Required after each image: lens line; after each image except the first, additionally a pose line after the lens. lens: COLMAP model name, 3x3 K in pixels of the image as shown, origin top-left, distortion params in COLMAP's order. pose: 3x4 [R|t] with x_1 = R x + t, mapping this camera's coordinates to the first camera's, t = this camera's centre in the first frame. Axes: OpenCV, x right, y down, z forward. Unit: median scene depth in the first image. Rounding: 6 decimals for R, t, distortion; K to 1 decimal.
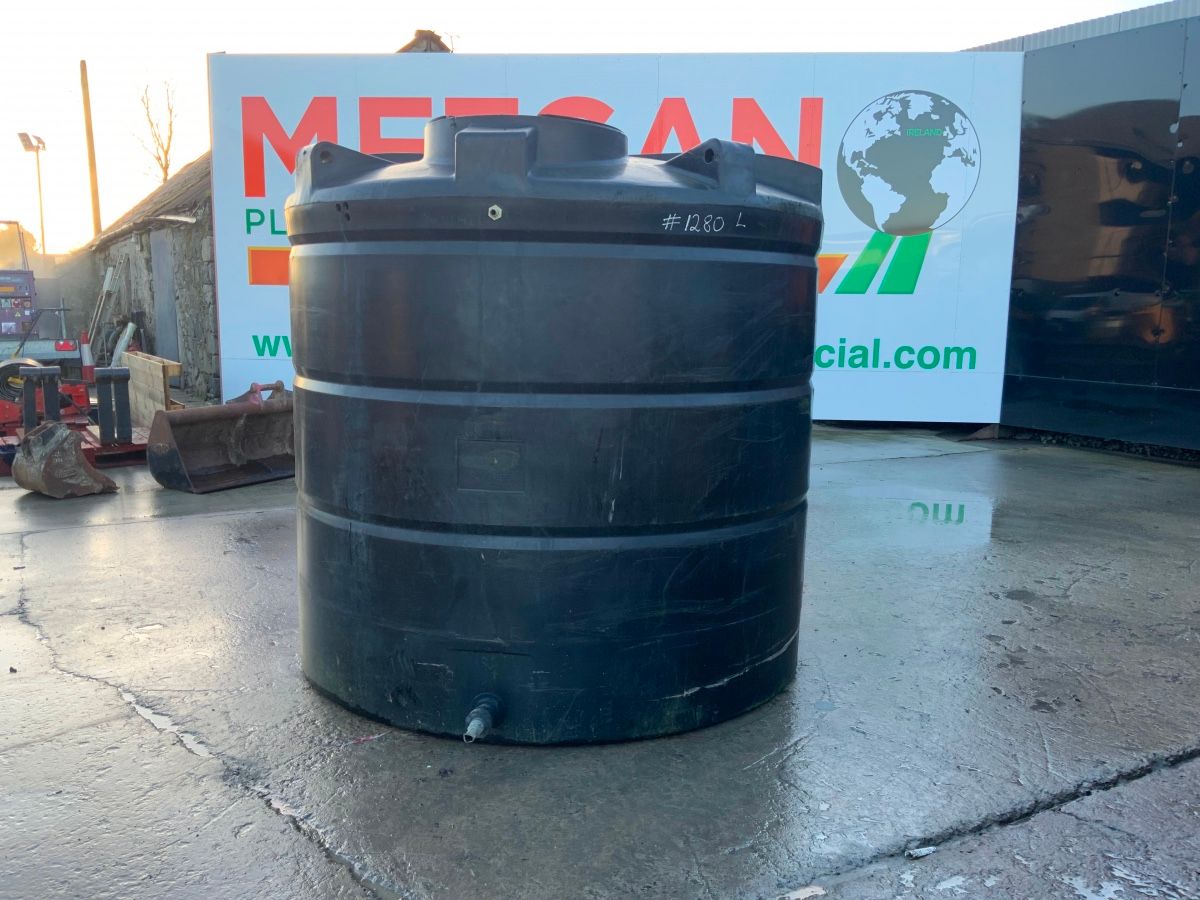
lens RADIAL K [[1030.6, 0, 598.0], [0, 1030.6, 457.4], [0, 0, 1]] dist [0.163723, -0.418997]
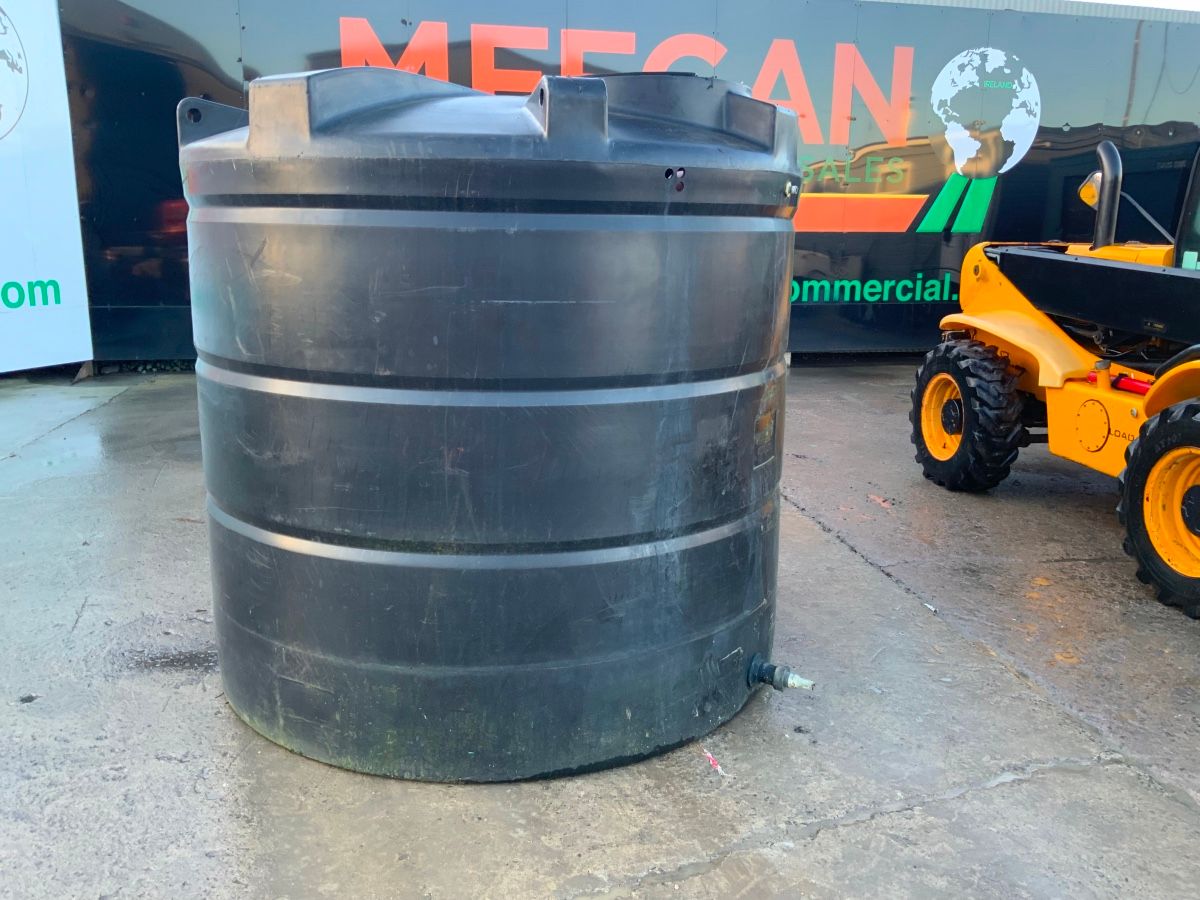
lens RADIAL K [[1010.2, 0, 600.0], [0, 1010.2, 450.0], [0, 0, 1]] dist [0.098507, -0.189004]
pose [[0.316268, -0.220342, 0.922726, -0.993716], [0.132315, 0.973391, 0.187089, -0.174077], [-0.939397, 0.062920, 0.337007, 0.749039]]
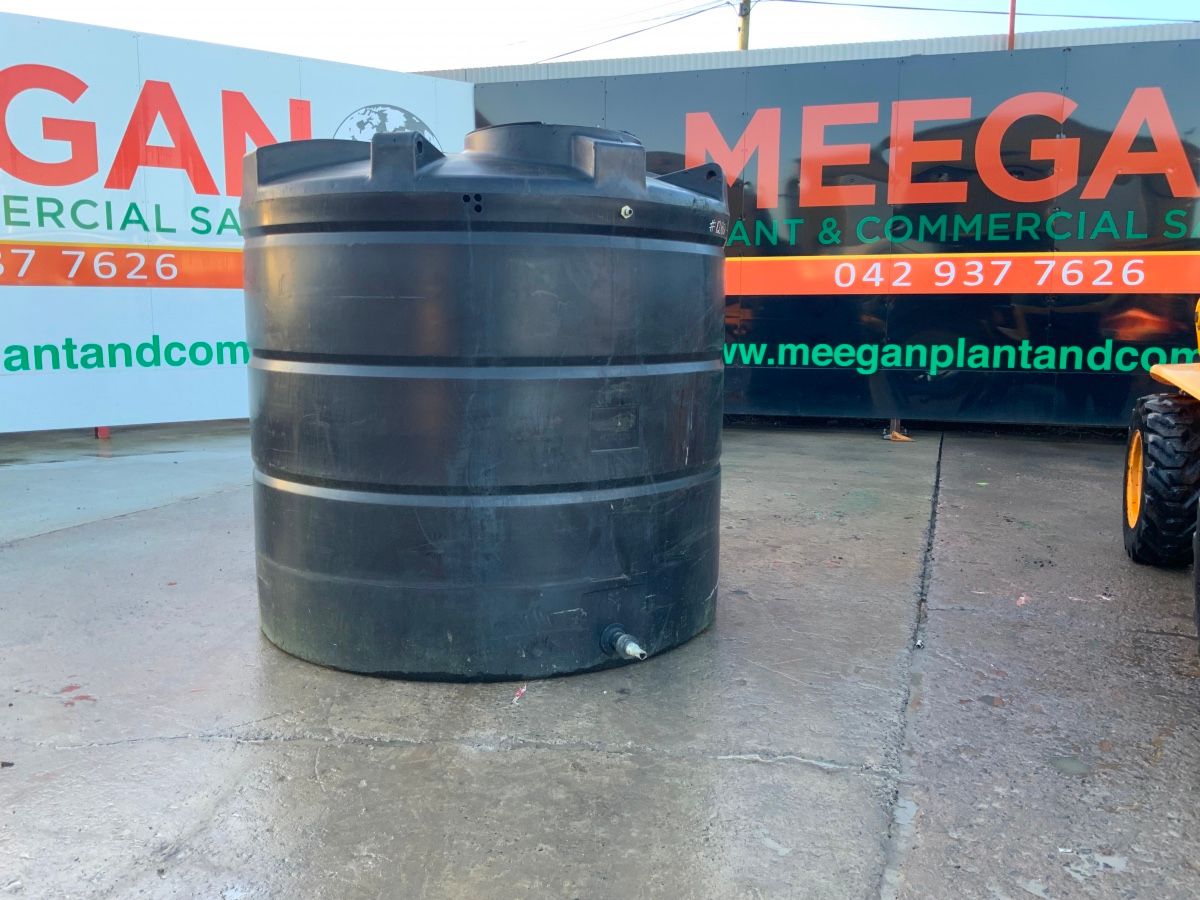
lens RADIAL K [[1010.2, 0, 600.0], [0, 1010.2, 450.0], [0, 0, 1]] dist [0.098507, -0.189004]
pose [[0.741114, -0.105887, 0.662976, -0.806140], [0.106541, 0.993520, 0.039582, -0.013098], [-0.662871, 0.041300, 0.747593, 0.144893]]
